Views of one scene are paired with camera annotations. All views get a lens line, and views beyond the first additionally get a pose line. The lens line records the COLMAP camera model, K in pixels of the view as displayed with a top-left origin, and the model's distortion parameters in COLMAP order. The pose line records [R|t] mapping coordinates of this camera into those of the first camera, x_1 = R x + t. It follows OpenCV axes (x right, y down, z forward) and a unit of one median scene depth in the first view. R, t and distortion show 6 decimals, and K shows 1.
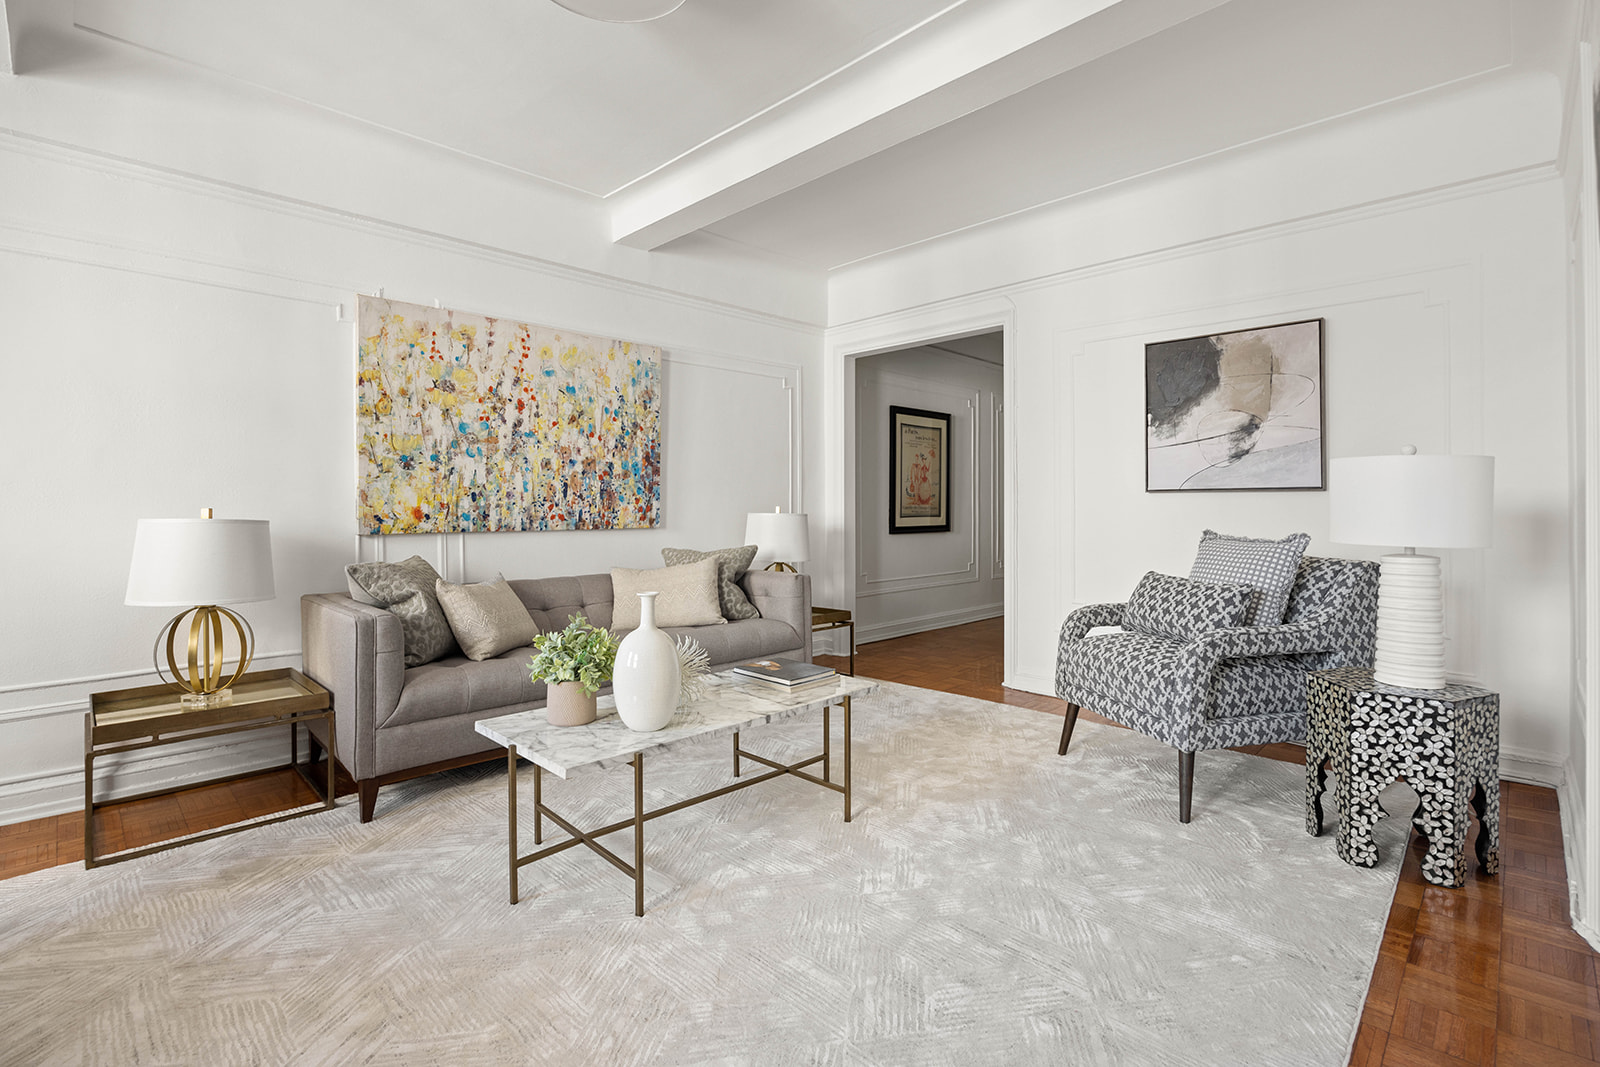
lens RADIAL K [[742.2, 0, 800.0], [0, 742.2, 508.4], [0, 0, 1]] dist [-0.001777, -0.000094]
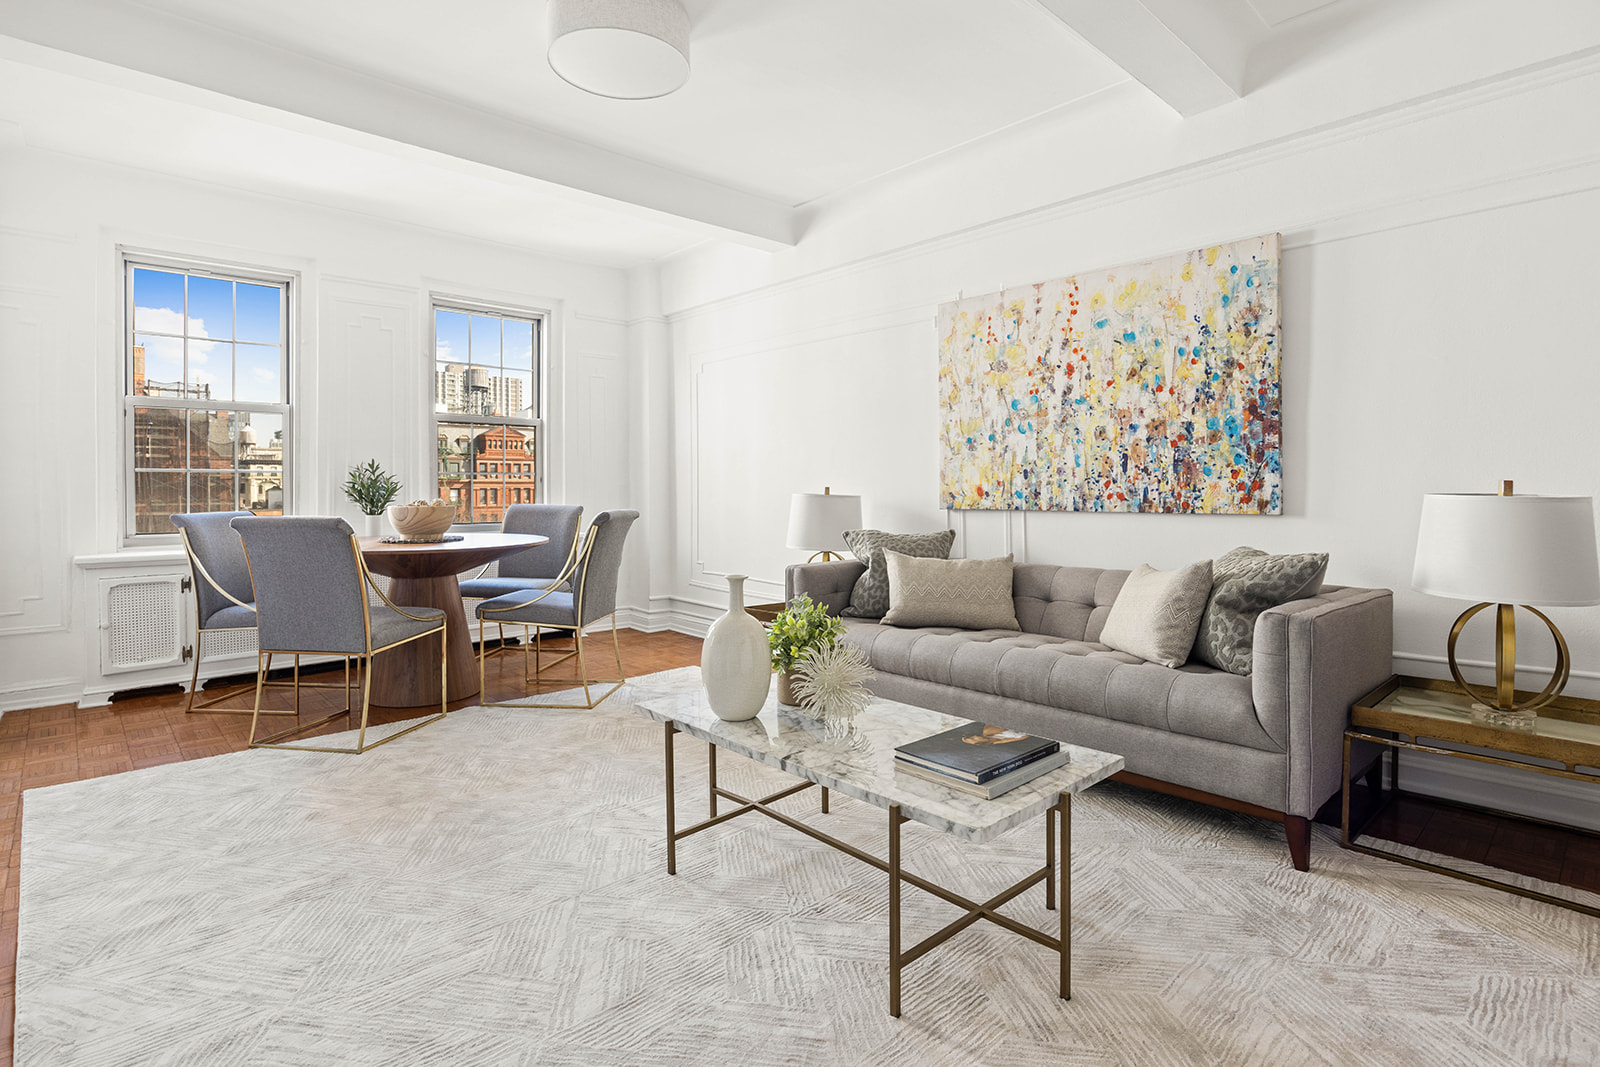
lens RADIAL K [[815.0, 0, 800.0], [0, 815.0, 490.8], [0, 0, 1]] dist [0.001581, 0.000267]
pose [[-0.033539, 0.002284, -0.999435, 0.589491], [0.001755, 0.999996, 0.002226, 0.003040], [0.999436, -0.001679, -0.033543, 0.686957]]
